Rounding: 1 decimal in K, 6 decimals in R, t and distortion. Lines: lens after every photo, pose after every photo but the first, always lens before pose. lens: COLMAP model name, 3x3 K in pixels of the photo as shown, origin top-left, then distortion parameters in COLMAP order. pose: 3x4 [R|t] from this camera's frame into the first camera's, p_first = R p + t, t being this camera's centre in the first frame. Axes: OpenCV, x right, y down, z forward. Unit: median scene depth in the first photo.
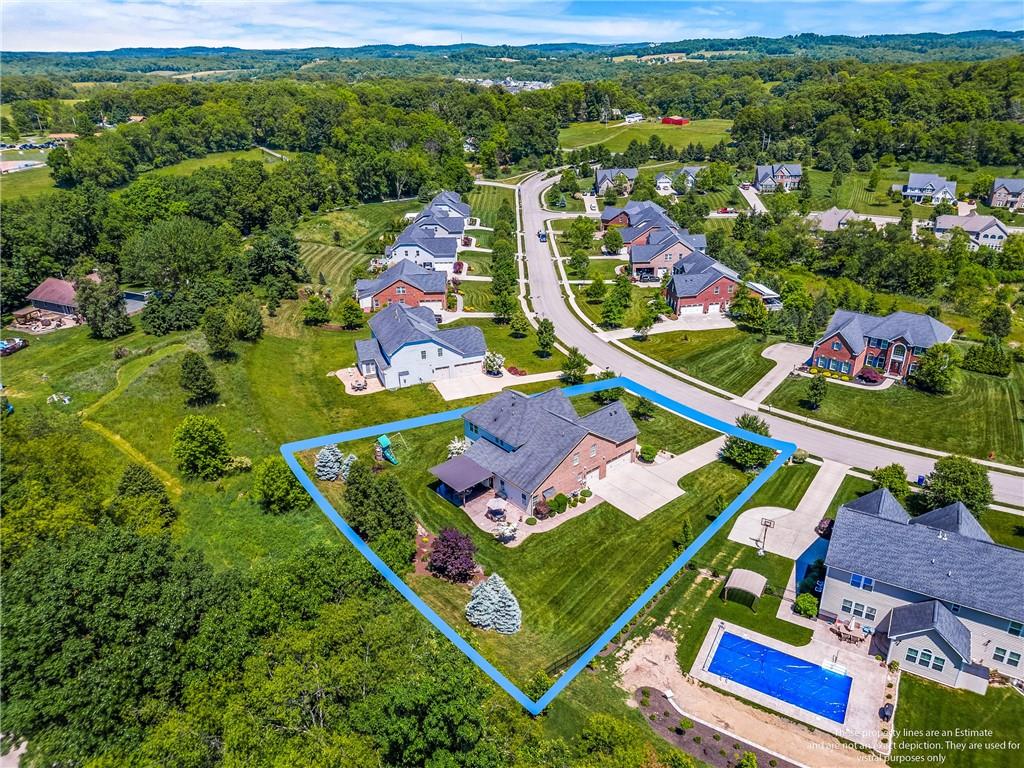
lens RADIAL K [[723.9, 0, 514.2], [0, 723.9, 383.6], [0, 0, 1]] dist [0.033900, -0.019593]
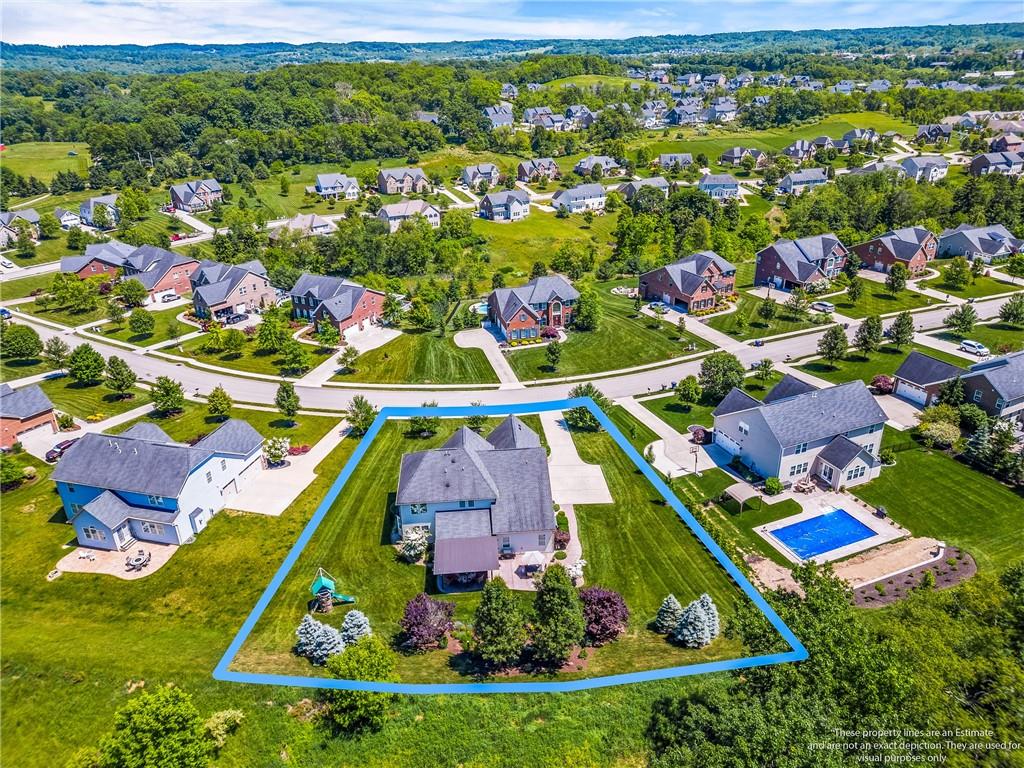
lens RADIAL K [[723.9, 0, 514.9], [0, 723.9, 385.5], [0, 0, 1]] dist [0.033900, -0.019593]
pose [[0.583826, -0.337411, 0.738445, -0.456373], [0.345093, 0.926429, 0.150468, -0.129668], [-0.734886, 0.166985, 0.657311, 0.268567]]
